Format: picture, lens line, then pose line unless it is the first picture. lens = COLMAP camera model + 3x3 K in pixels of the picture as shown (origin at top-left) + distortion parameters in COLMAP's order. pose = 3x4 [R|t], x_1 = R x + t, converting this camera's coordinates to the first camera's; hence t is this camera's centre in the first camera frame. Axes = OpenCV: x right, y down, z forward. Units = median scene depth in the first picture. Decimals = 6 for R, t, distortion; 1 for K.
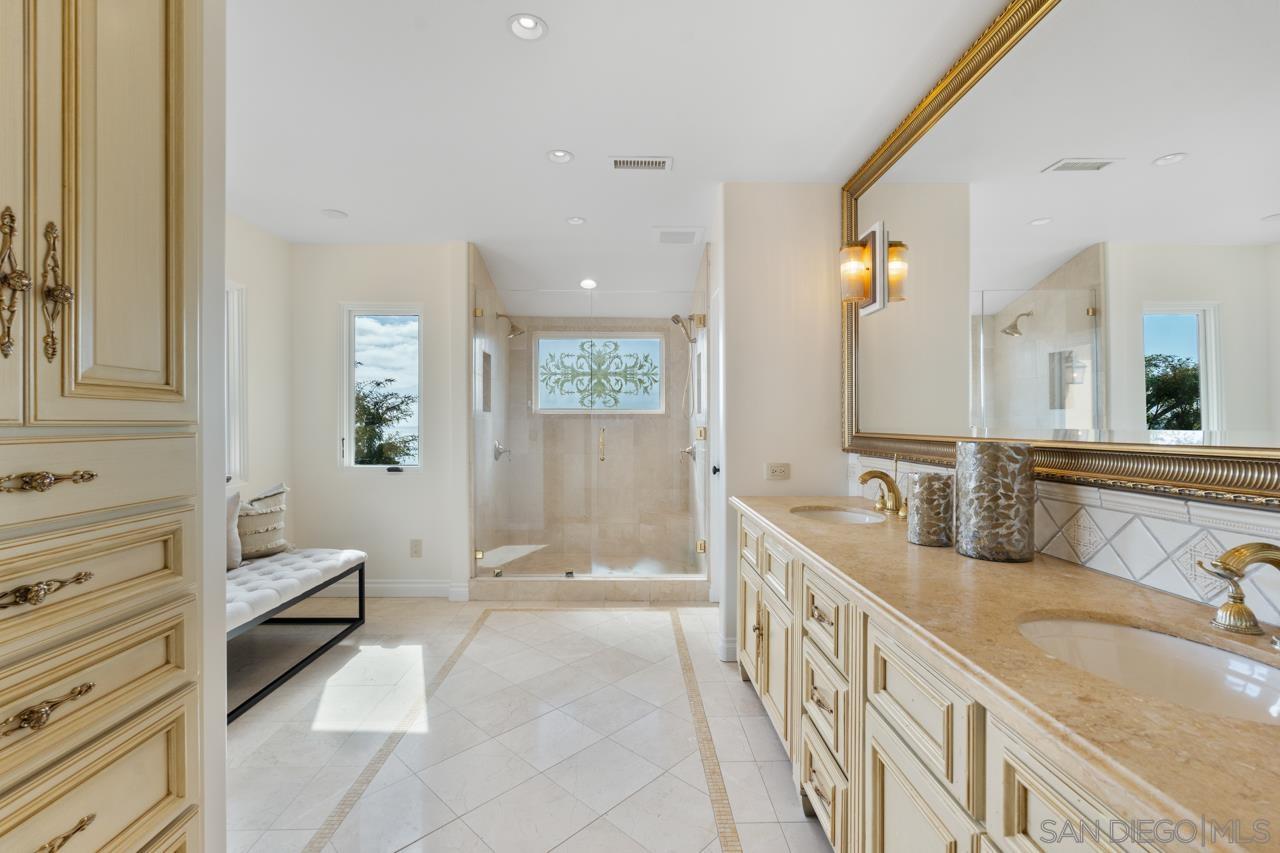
lens RADIAL K [[560.8, 0, 640.0], [0, 560.8, 426.5], [0, 0, 1]] dist [-0.001895, -0.000206]
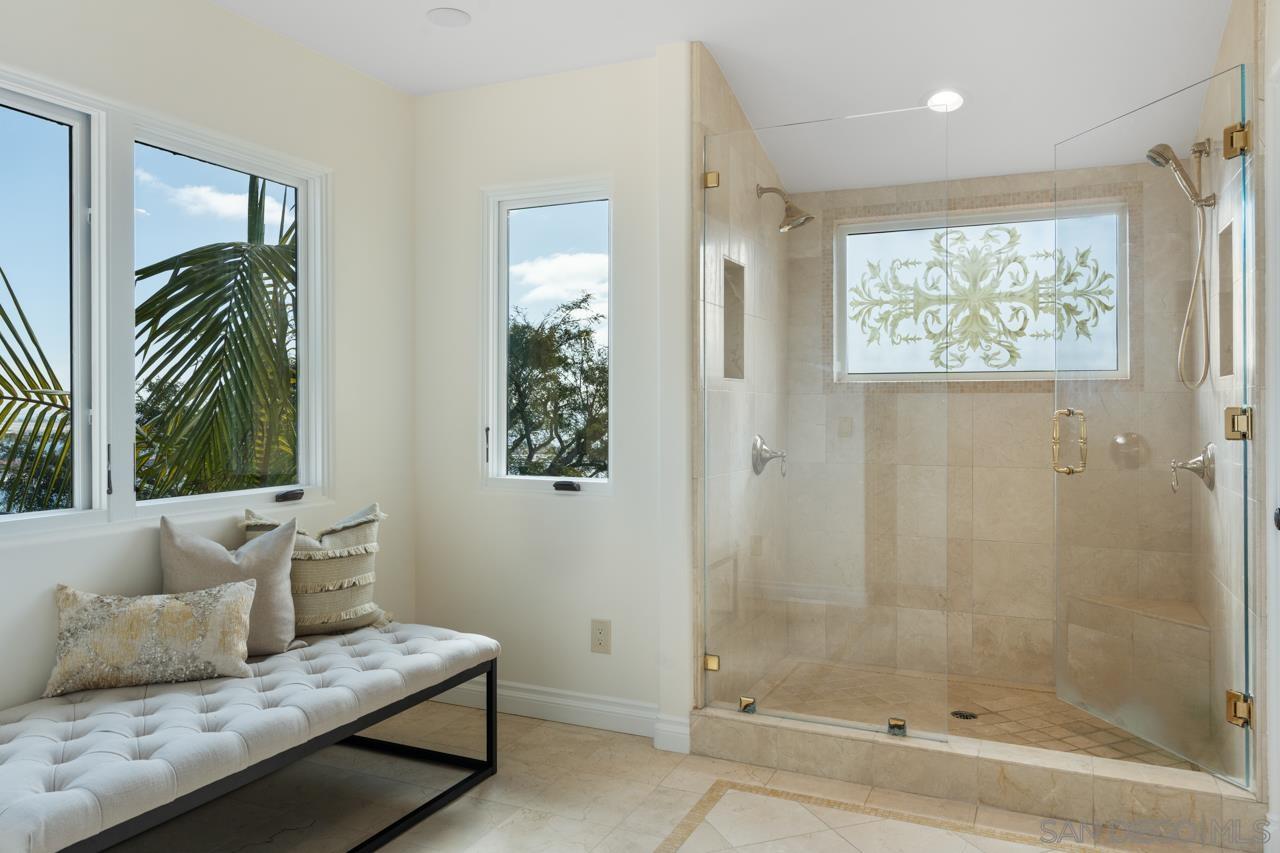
lens RADIAL K [[899.7, 0, 640.8], [0, 899.7, 407.7], [0, 0, 1]] dist [-0.012004, 0.000941]
pose [[0.900796, -0.001815, -0.434240, 0.004037], [-0.001585, 0.999971, -0.007467, 0.007083], [0.434241, 0.007415, 0.900766, 0.236202]]
